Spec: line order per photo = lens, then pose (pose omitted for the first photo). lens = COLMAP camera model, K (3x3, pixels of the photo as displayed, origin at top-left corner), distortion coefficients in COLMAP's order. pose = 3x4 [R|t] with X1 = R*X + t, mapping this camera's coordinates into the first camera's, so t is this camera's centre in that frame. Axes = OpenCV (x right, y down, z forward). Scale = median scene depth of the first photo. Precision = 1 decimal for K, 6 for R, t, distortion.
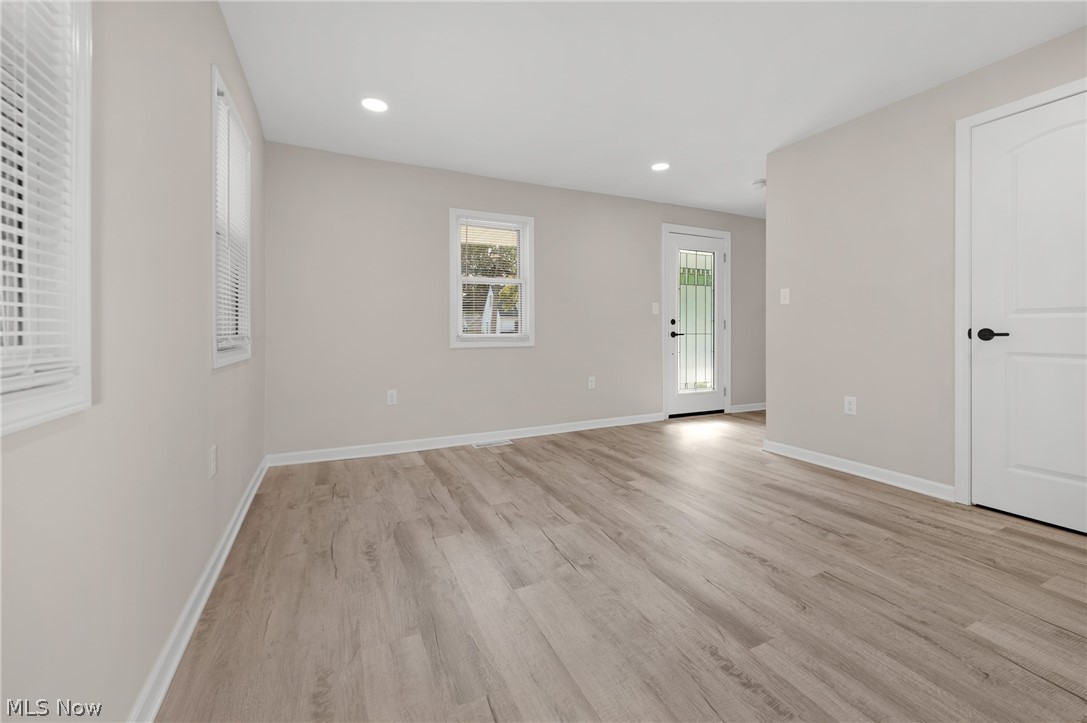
lens RADIAL K [[437.3, 0, 562.2], [0, 437.3, 331.7], [0, 0, 1]] dist [0.016859, -0.003403]
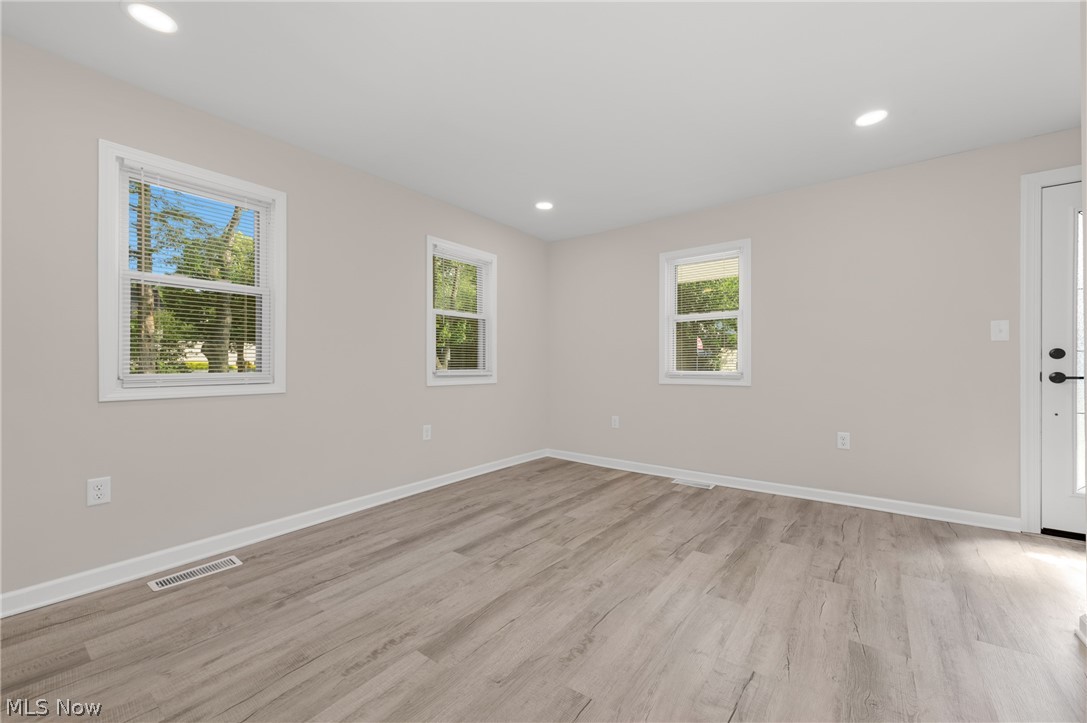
lens RADIAL K [[437.3, 0, 560.6], [0, 437.3, 361.0], [0, 0, 1]] dist [0.016859, -0.003403]
pose [[0.461722, -0.004368, -0.887014, 0.973617], [-0.005129, 0.999958, -0.007594, -0.014499], [0.887010, 0.008056, 0.461680, 0.481389]]
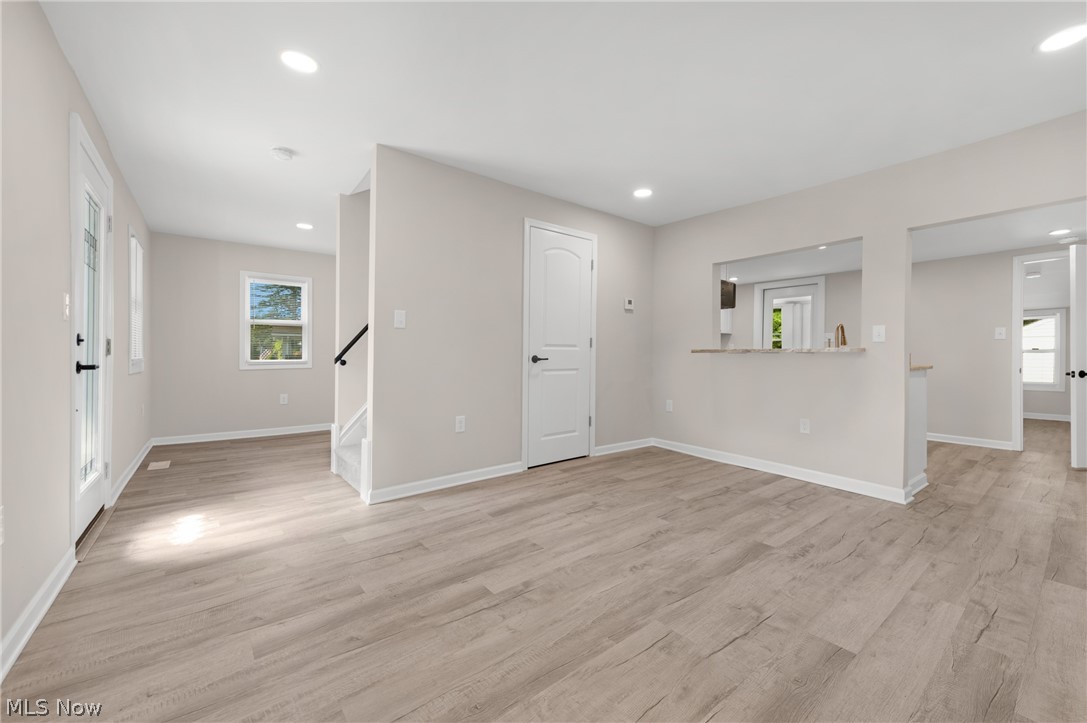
lens RADIAL K [[437.3, 0, 547.2], [0, 437.3, 356.5], [0, 0, 1]] dist [0.016859, -0.003403]
pose [[-0.200364, -0.004859, 0.979710, -0.630682], [0.002777, 0.999981, 0.005527, -0.012685], [-0.979718, 0.003828, -0.200346, 1.319846]]
